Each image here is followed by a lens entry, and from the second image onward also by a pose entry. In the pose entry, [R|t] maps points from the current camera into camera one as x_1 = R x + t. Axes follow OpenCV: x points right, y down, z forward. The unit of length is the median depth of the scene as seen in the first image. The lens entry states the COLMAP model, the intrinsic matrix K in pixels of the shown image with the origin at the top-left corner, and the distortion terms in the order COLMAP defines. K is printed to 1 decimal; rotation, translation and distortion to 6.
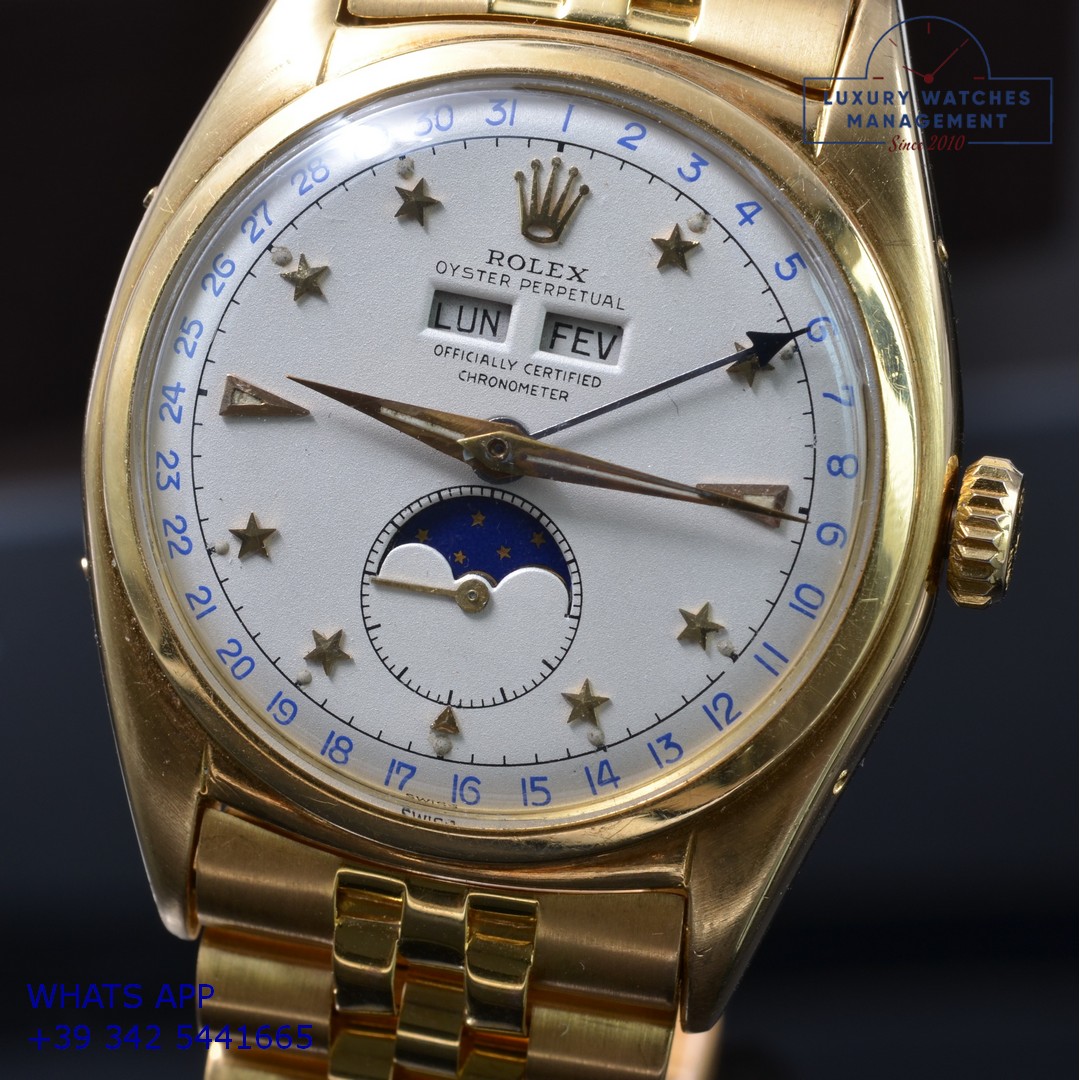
lens RADIAL K [[3962.3, 0, 540.0], [0, 3962.3, 540.0], [0, 0, 1]] dist [0.005848, -0.579242]
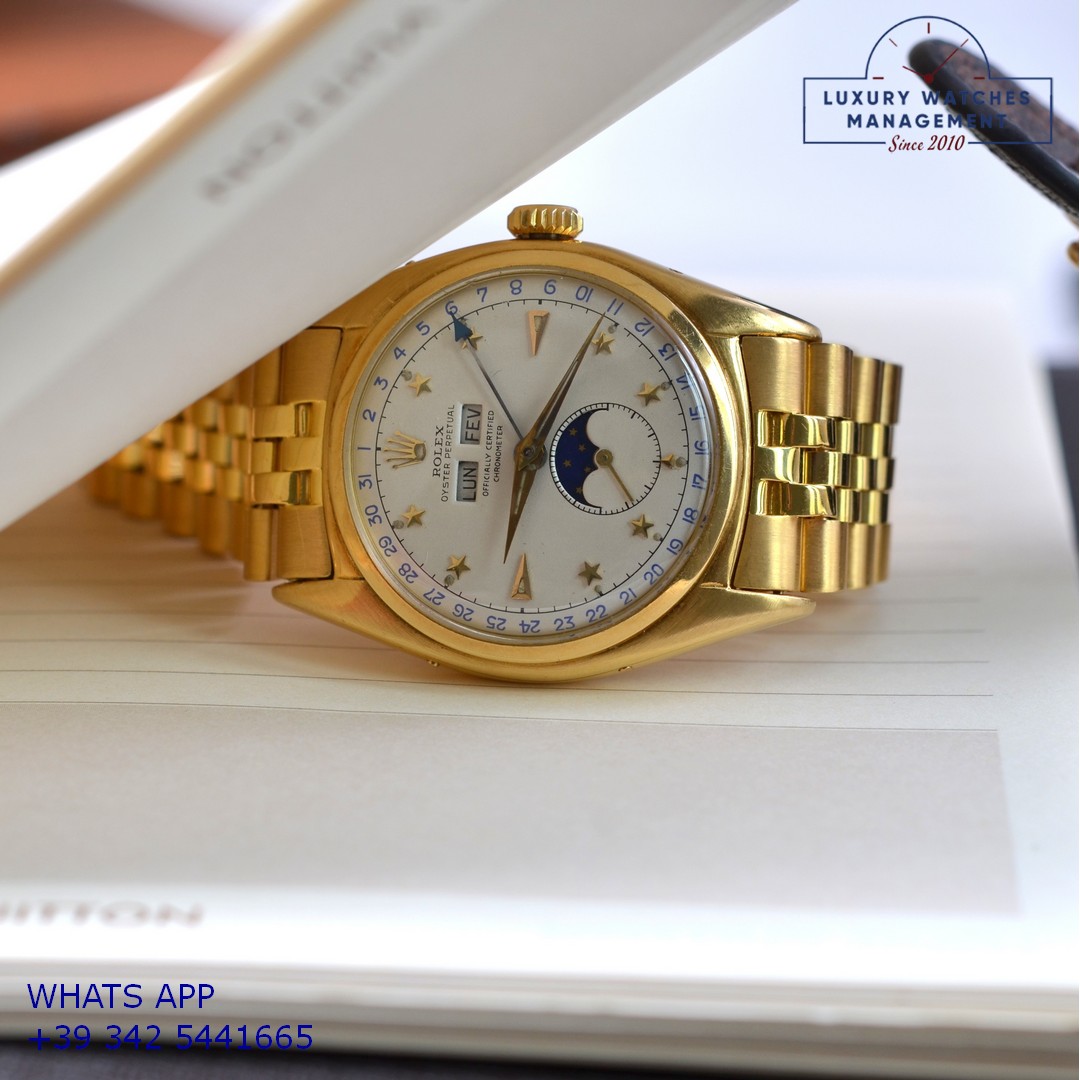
lens RADIAL K [[3962.3, 0, 540.0], [0, 3962.3, 540.0], [0, 0, 1]] dist [0.005848, -0.579242]
pose [[-0.119109, -0.963957, 0.237908, -0.525199], [0.983977, -0.146620, -0.101446, 0.177706], [0.132671, 0.222012, 0.965976, -0.914337]]
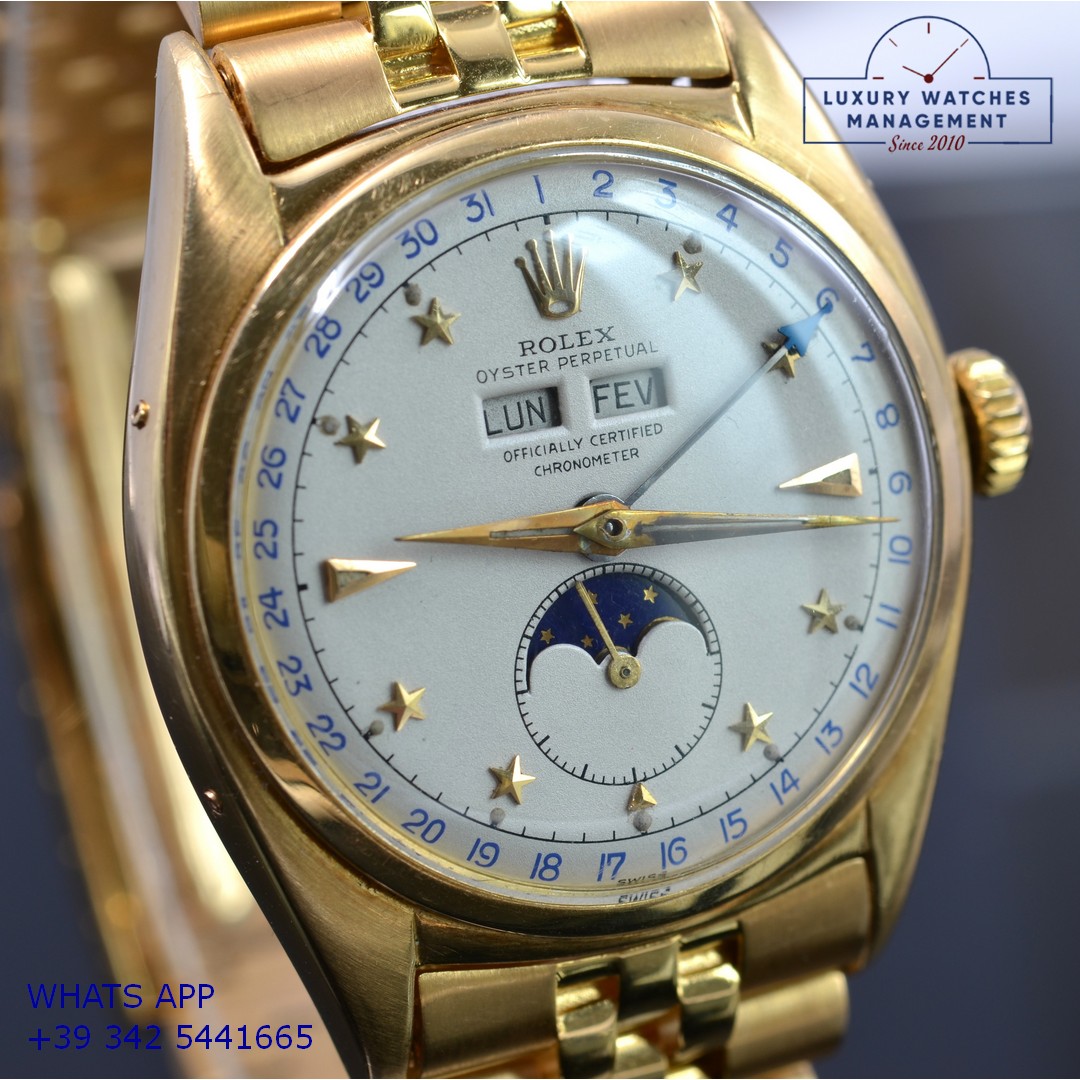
lens RADIAL K [[3962.3, 0, 540.0], [0, 3962.3, 540.0], [0, 0, 1]] dist [0.005848, -0.579242]
pose [[0.817641, -0.379418, 0.433019, -0.453121], [0.327353, 0.925094, 0.192462, -0.215564], [-0.473606, -0.015615, 0.880598, 0.130486]]
